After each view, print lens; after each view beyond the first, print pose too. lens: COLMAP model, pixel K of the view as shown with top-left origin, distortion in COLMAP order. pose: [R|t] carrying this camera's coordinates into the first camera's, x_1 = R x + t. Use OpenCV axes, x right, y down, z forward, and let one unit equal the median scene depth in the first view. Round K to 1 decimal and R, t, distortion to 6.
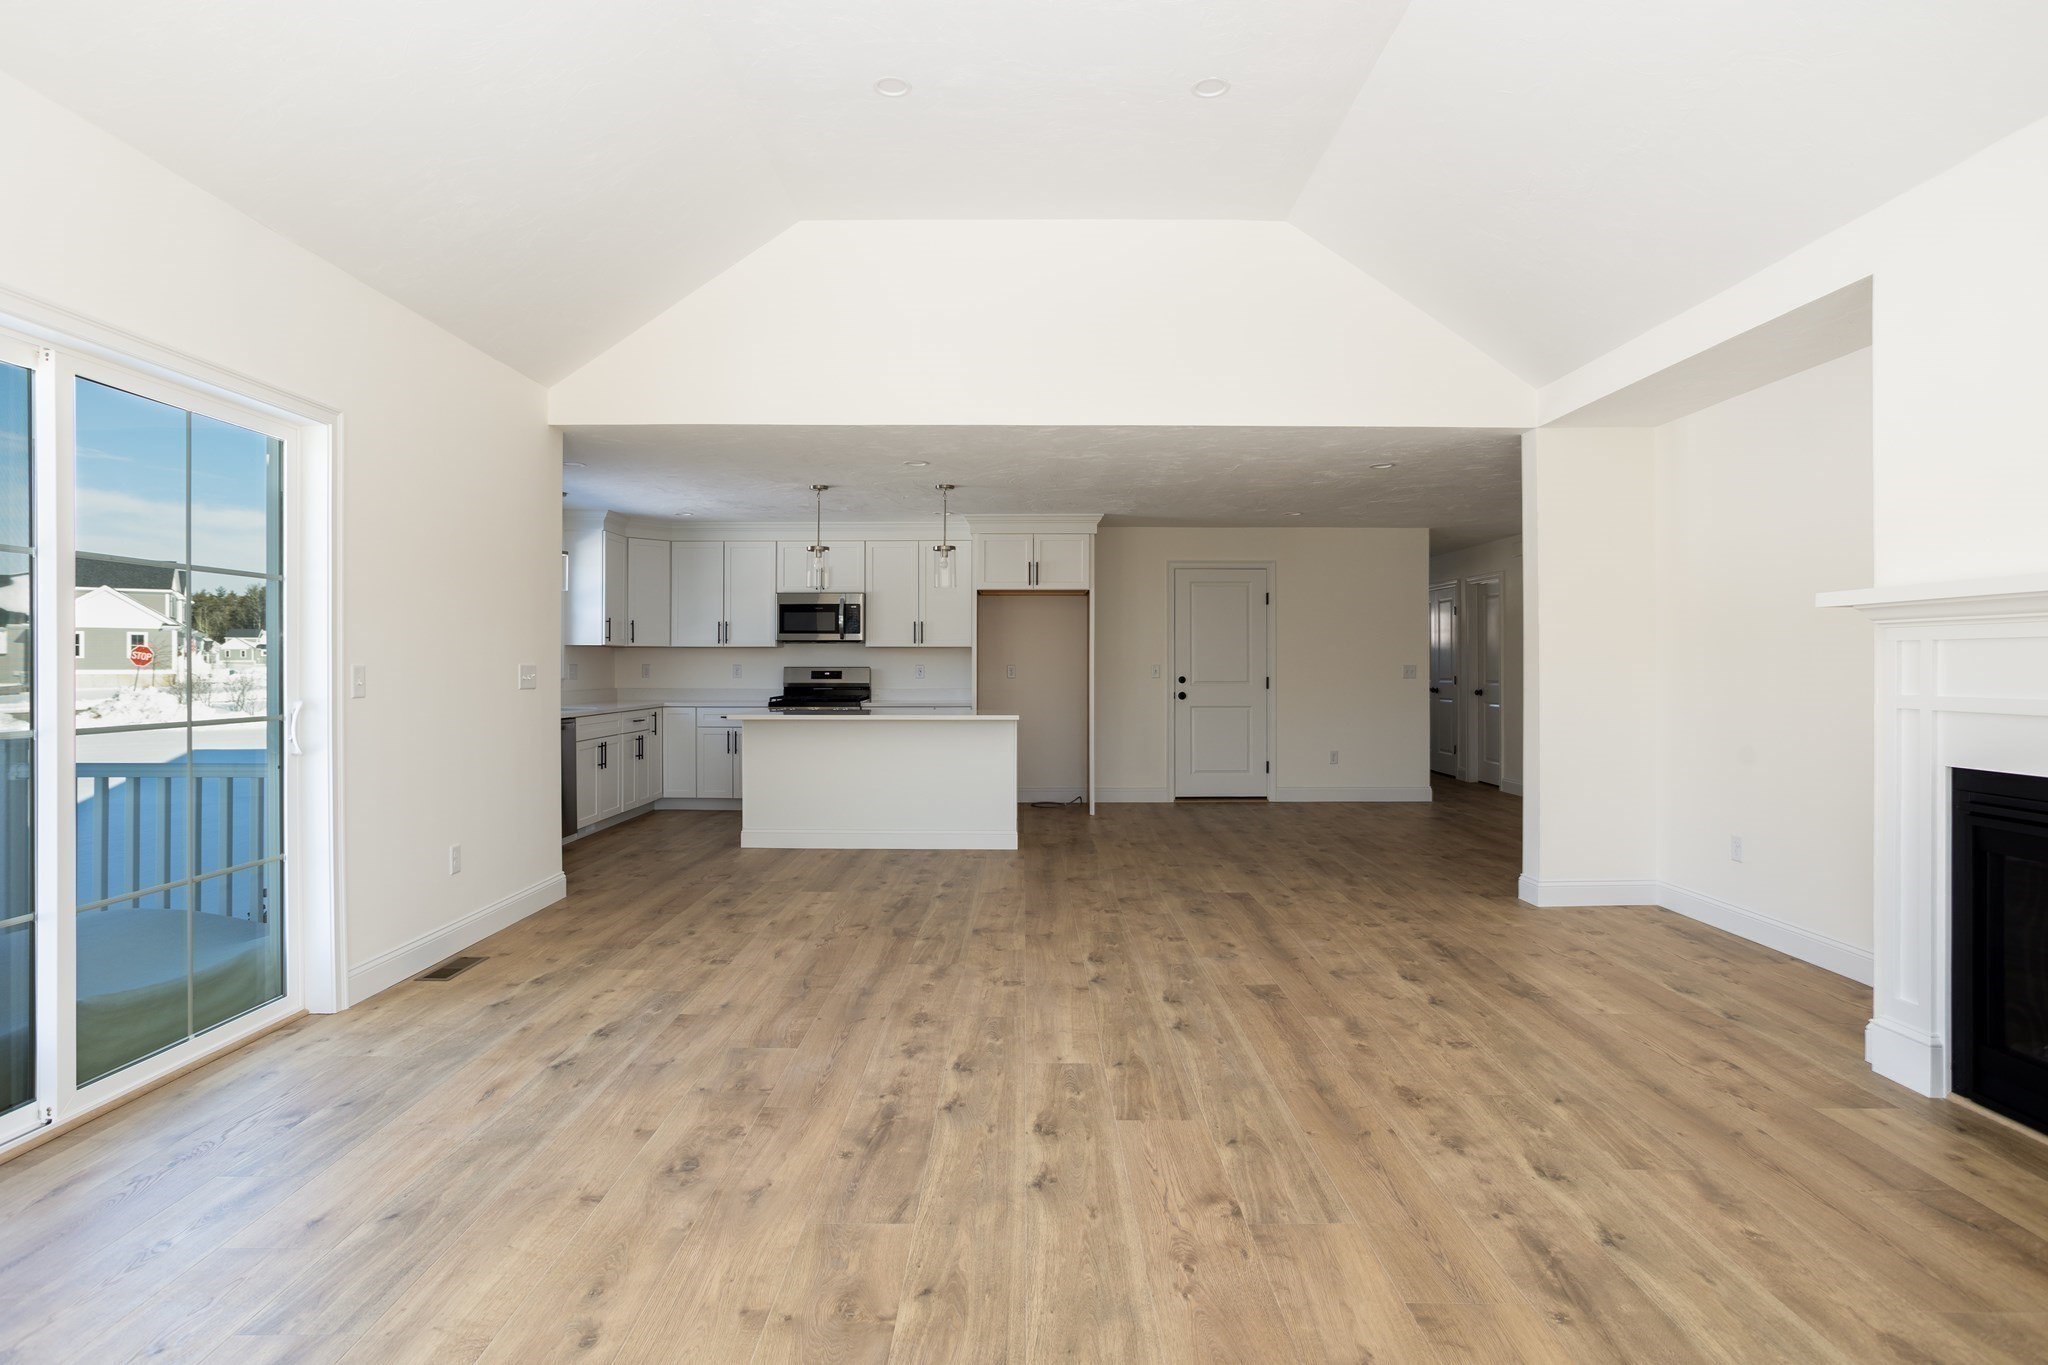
lens RADIAL K [[1081.4, 0, 1024.0], [0, 1081.4, 682.5], [0, 0, 1]] dist [-0.052778, 0.035303]
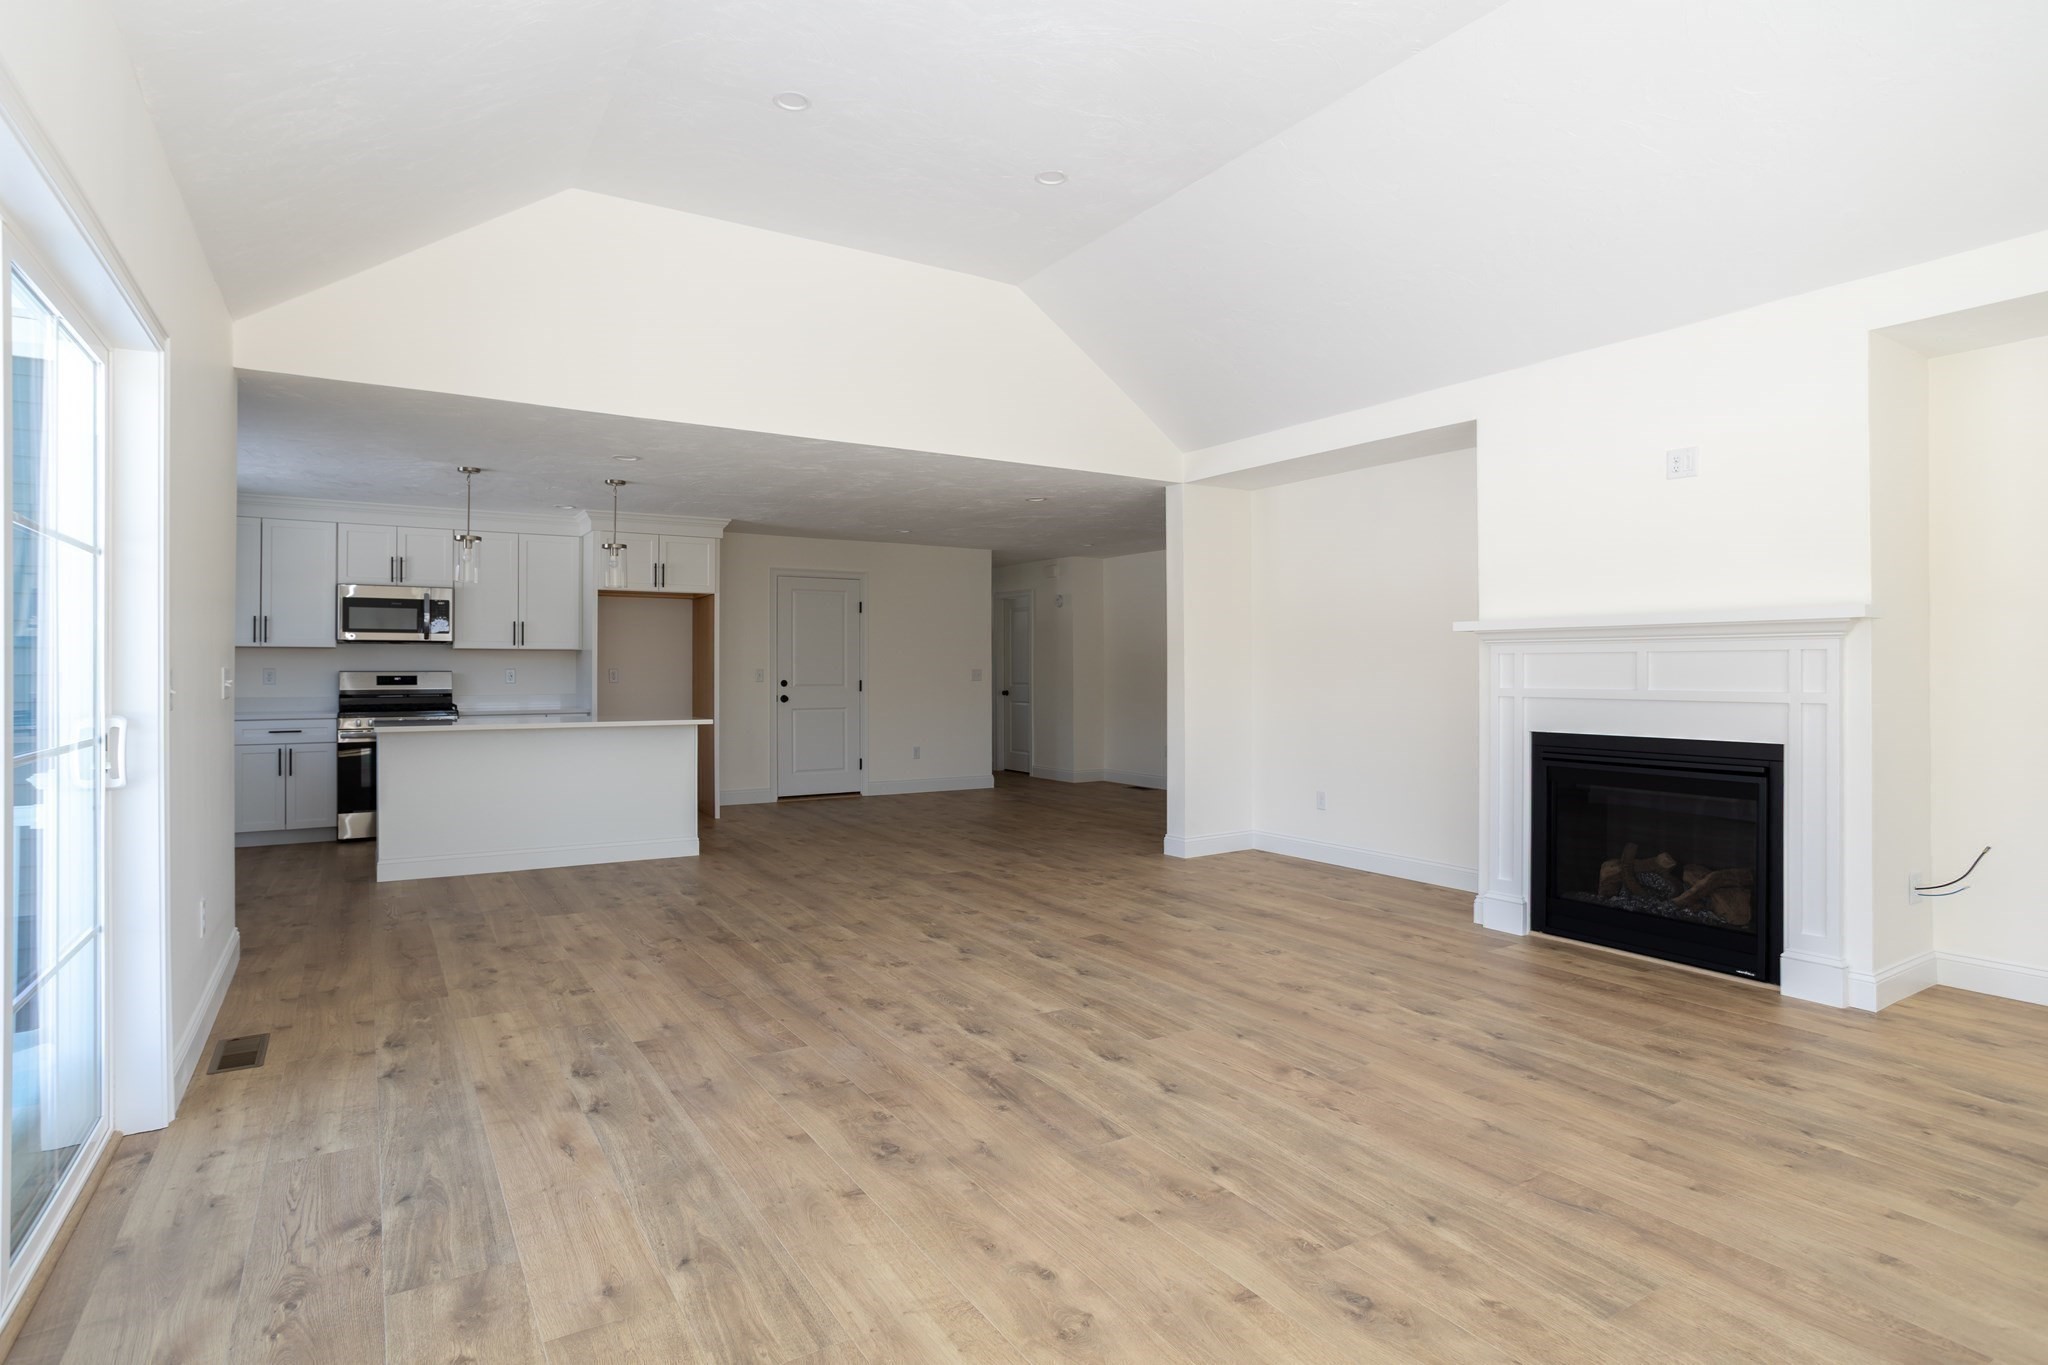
lens RADIAL K [[1068.0, 0, 1024.0], [0, 1068.0, 682.5], [0, 0, 1]] dist [-0.055256, 0.032316]
pose [[0.843414, -0.006375, 0.537226, -0.366865], [0.008282, 0.999965, -0.001136, -0.000331], [-0.537200, 0.005408, 0.843437, 0.027218]]
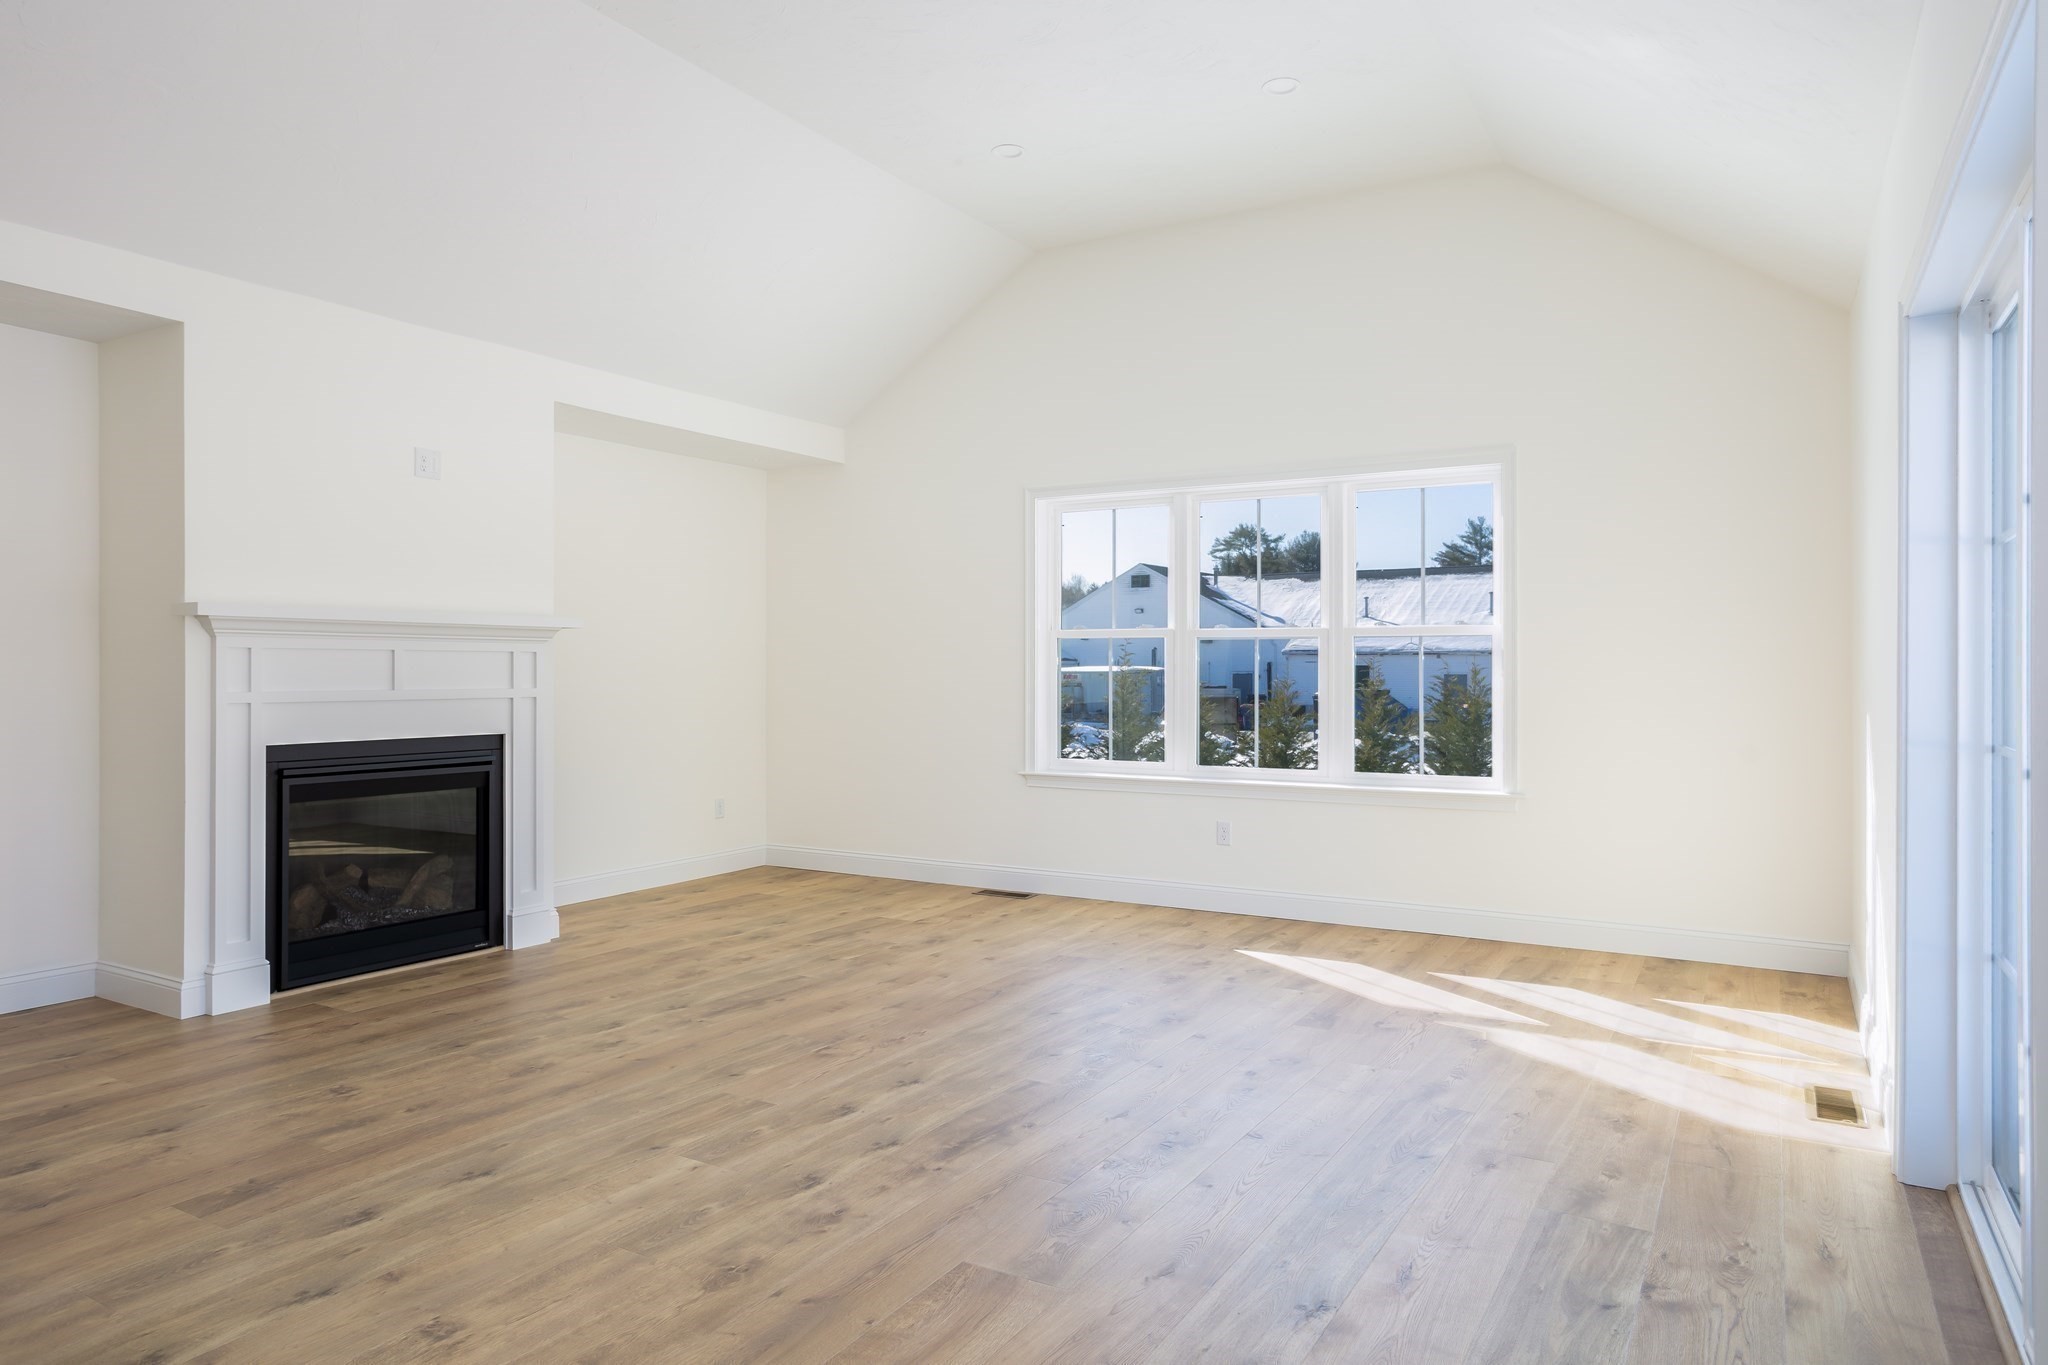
lens RADIAL K [[1267.3, 0, 1024.0], [0, 1267.3, 682.5], [0, 0, 1]] dist [-0.037705, 0.039104]
pose [[-0.862266, -0.005938, 0.506421, -0.397090], [0.006159, 0.999734, 0.022208, -0.014667], [-0.506419, 0.022269, -0.862000, 1.034992]]
